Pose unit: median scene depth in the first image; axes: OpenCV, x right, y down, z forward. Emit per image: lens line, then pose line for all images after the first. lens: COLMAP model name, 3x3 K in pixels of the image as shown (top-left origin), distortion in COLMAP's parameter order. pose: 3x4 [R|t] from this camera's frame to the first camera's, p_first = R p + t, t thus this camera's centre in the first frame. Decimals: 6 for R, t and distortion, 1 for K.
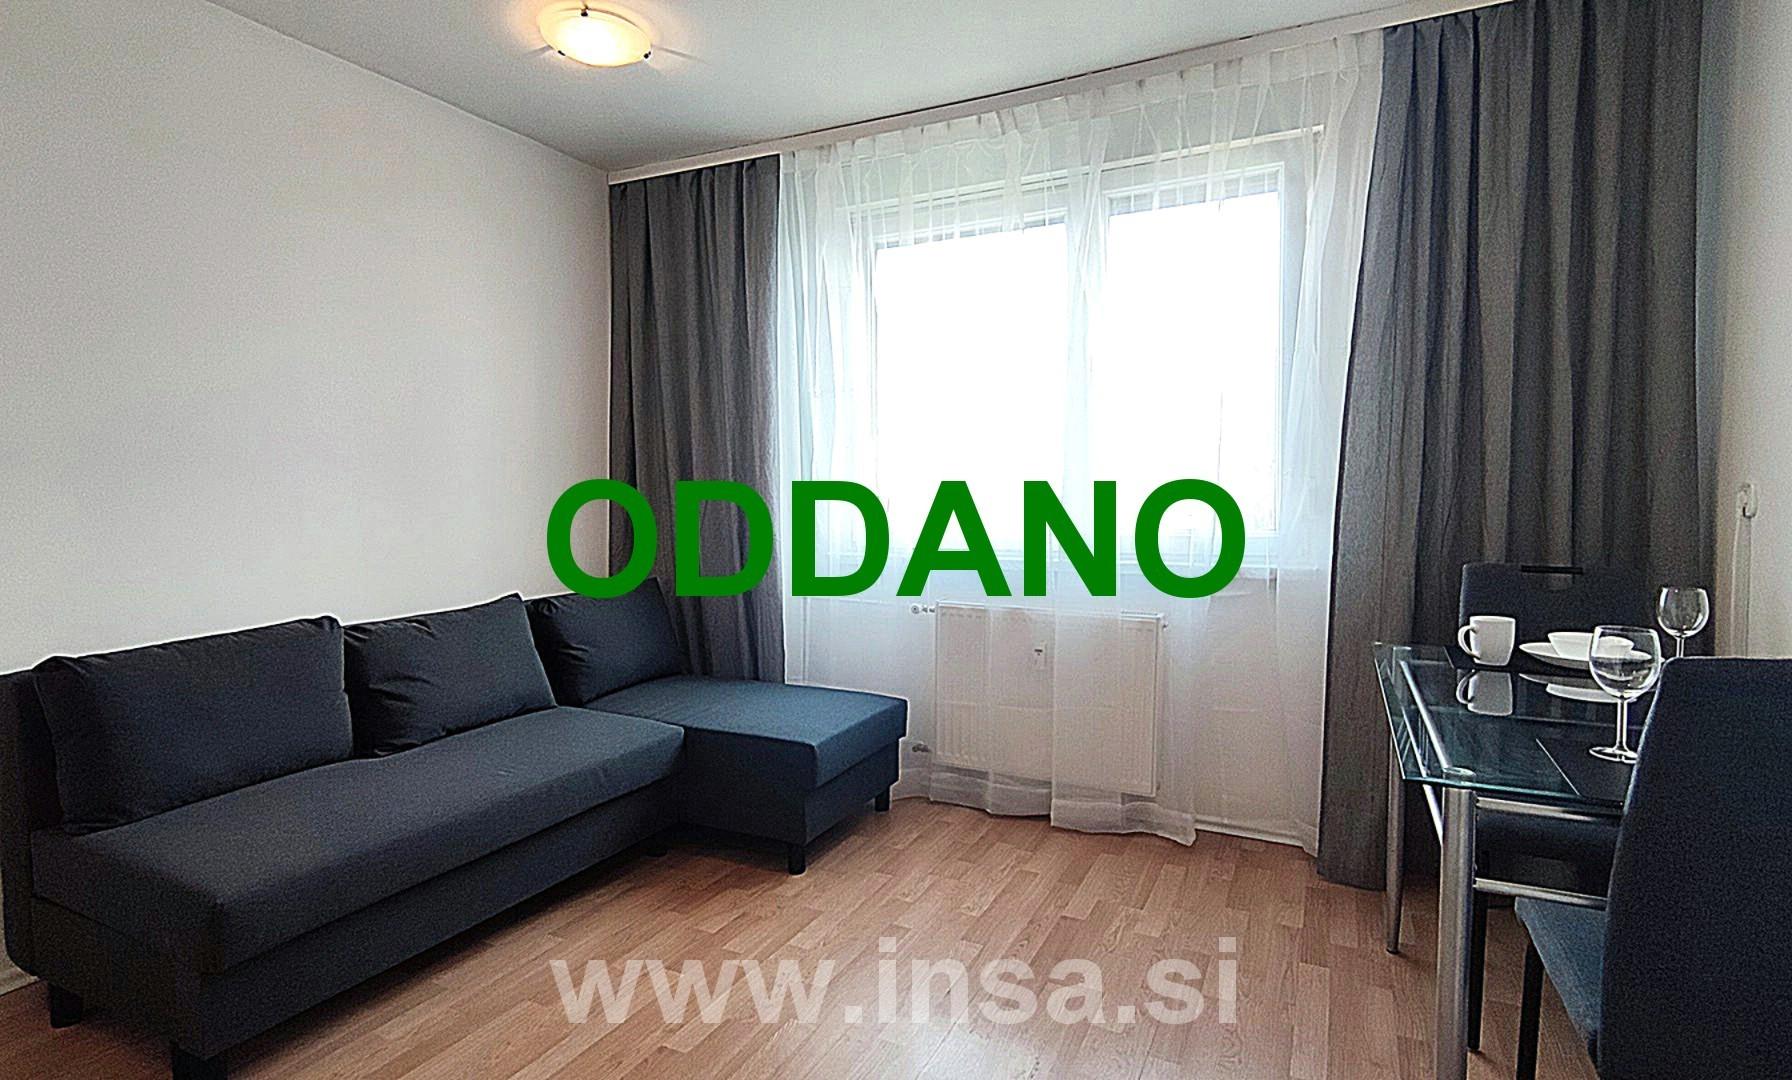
lens RADIAL K [[878.1, 0, 900.2], [0, 878.1, 544.8], [0, 0, 1]] dist [0.000805, -0.001614]
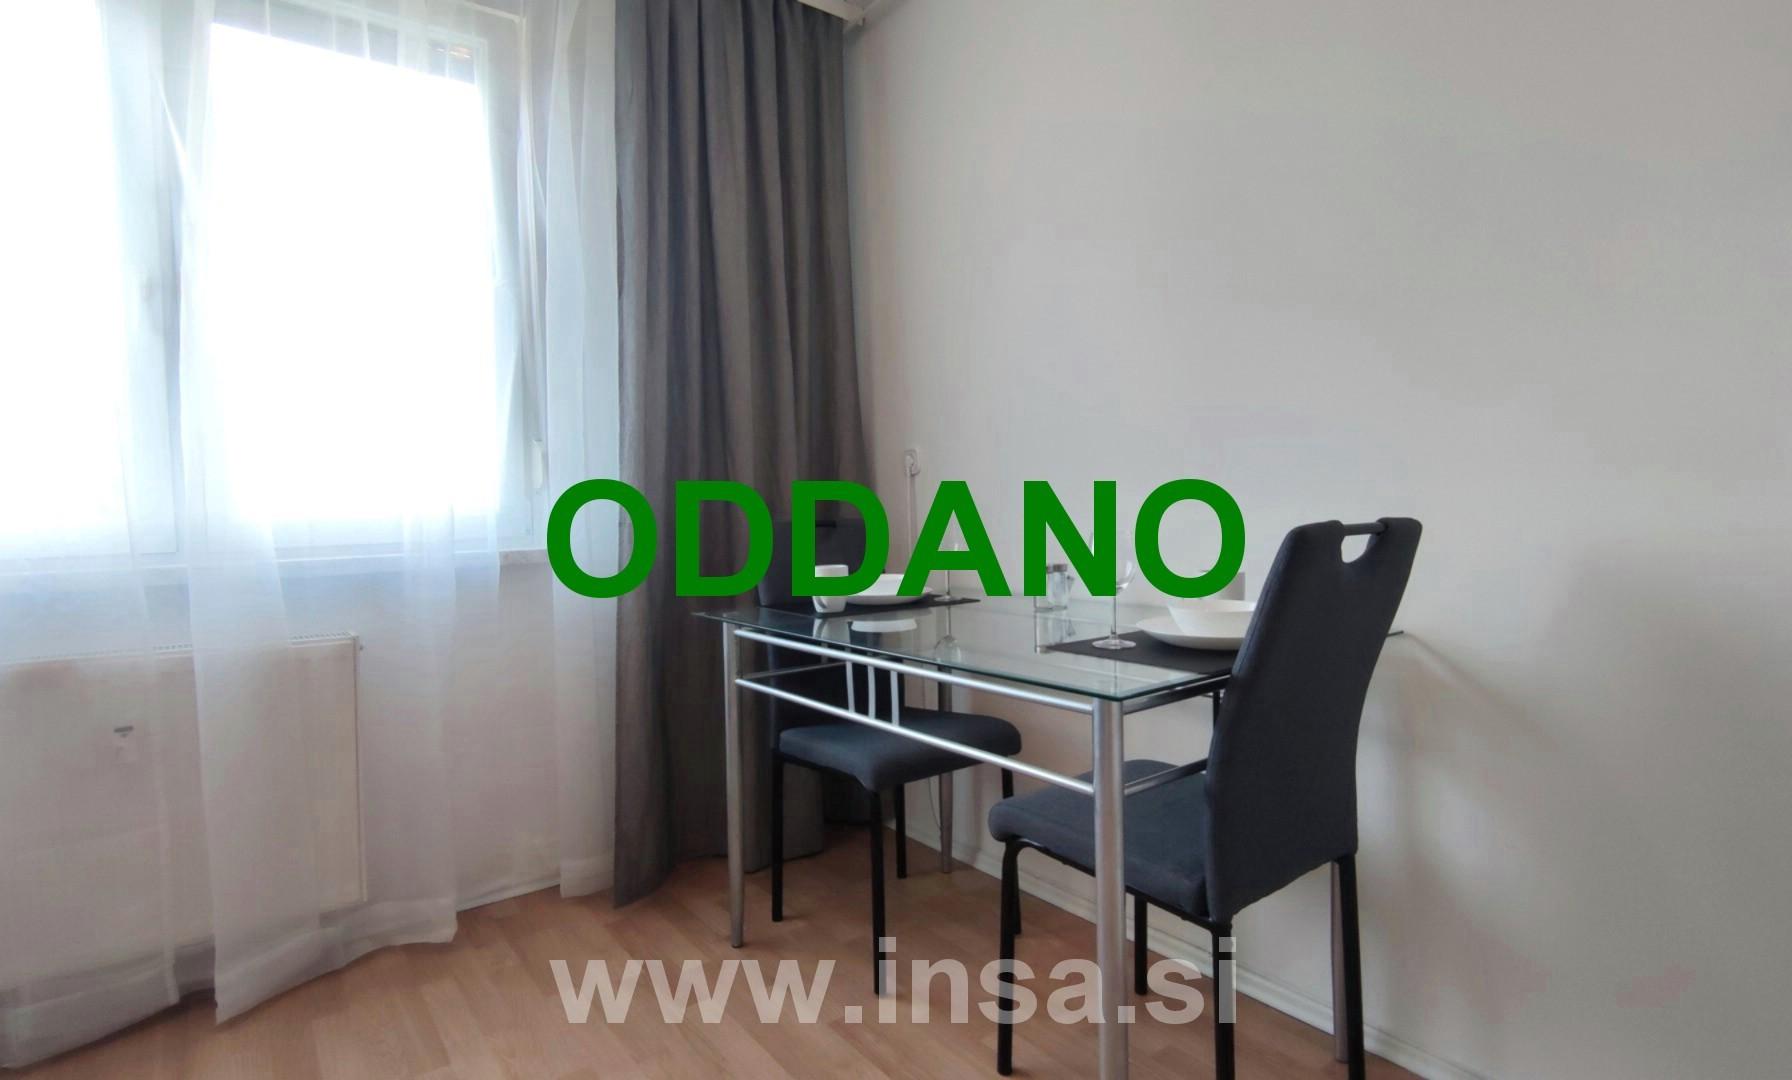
lens RADIAL K [[890.8, 0, 903.7], [0, 890.8, 535.7], [0, 0, 1]] dist [0.000310, -0.000023]
pose [[0.428233, -0.032860, 0.903071, -0.150815], [0.076450, 0.997073, 0.000028, 0.040860], [-0.900429, 0.069028, 0.429492, 0.321848]]
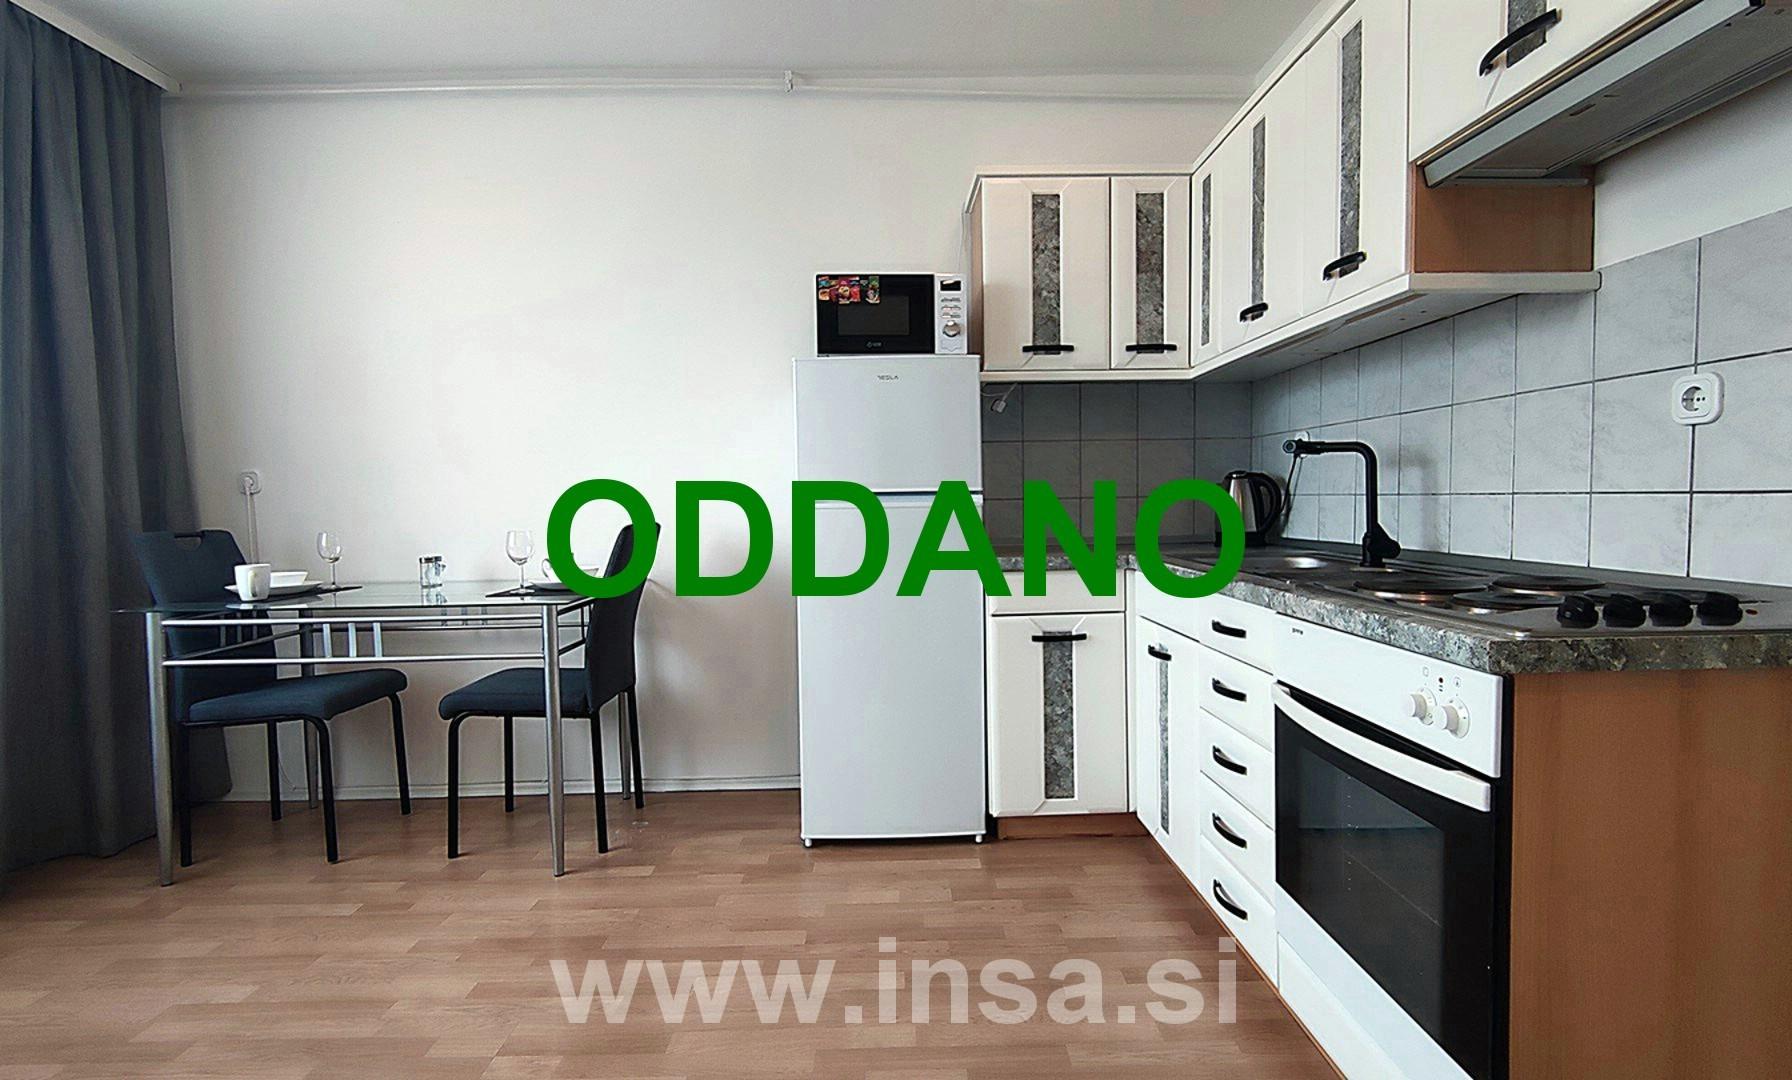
lens RADIAL K [[878.1, 0, 900.2], [0, 878.1, 544.8], [0, 0, 1]] dist [0.000805, -0.001614]
pose [[-0.465638, -0.028617, 0.884512, -0.631944], [0.078452, 0.994207, 0.073466, 0.025523], [-0.881491, 0.103600, -0.460696, 0.498990]]
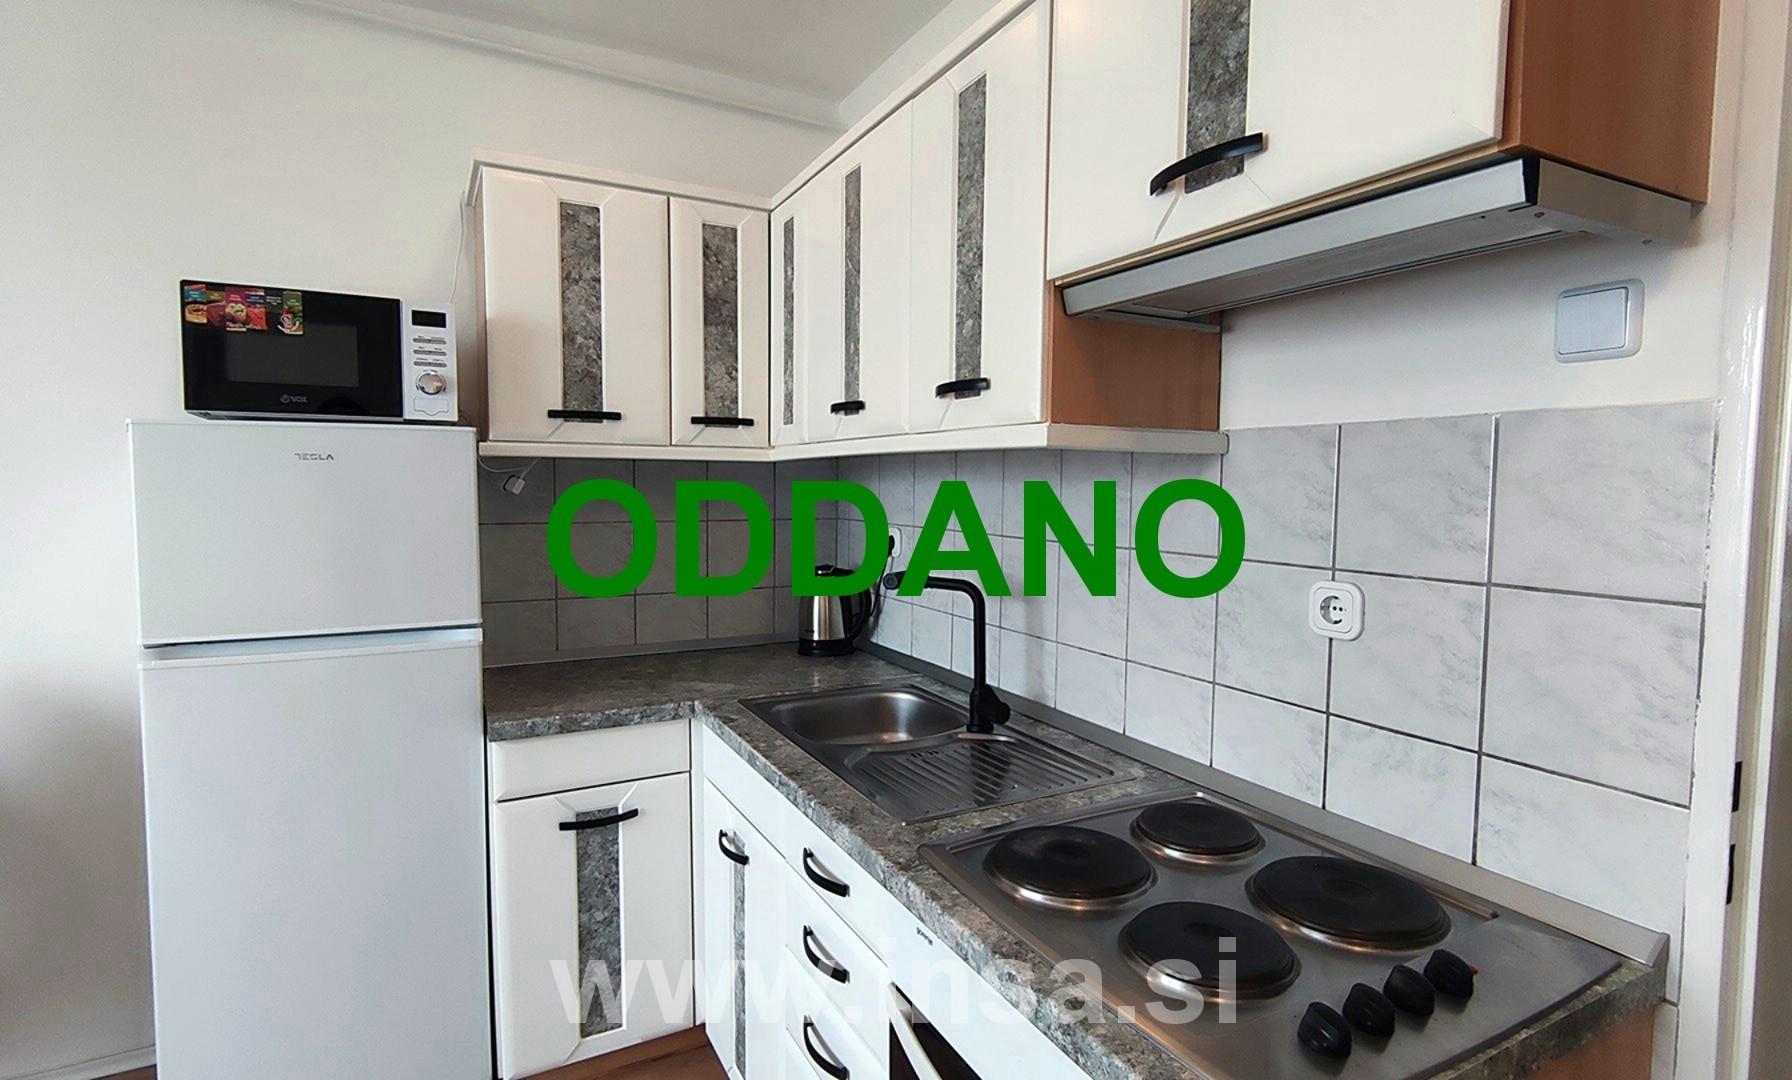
lens RADIAL K [[882.7, 0, 908.2], [0, 882.7, 537.3], [0, 0, 1]] dist [0.041654, -0.055972]
pose [[-0.820797, -0.030125, 0.570425, -0.482041], [0.038435, 0.993433, 0.107769, -0.071111], [-0.569925, 0.110381, -0.814249, 0.341864]]
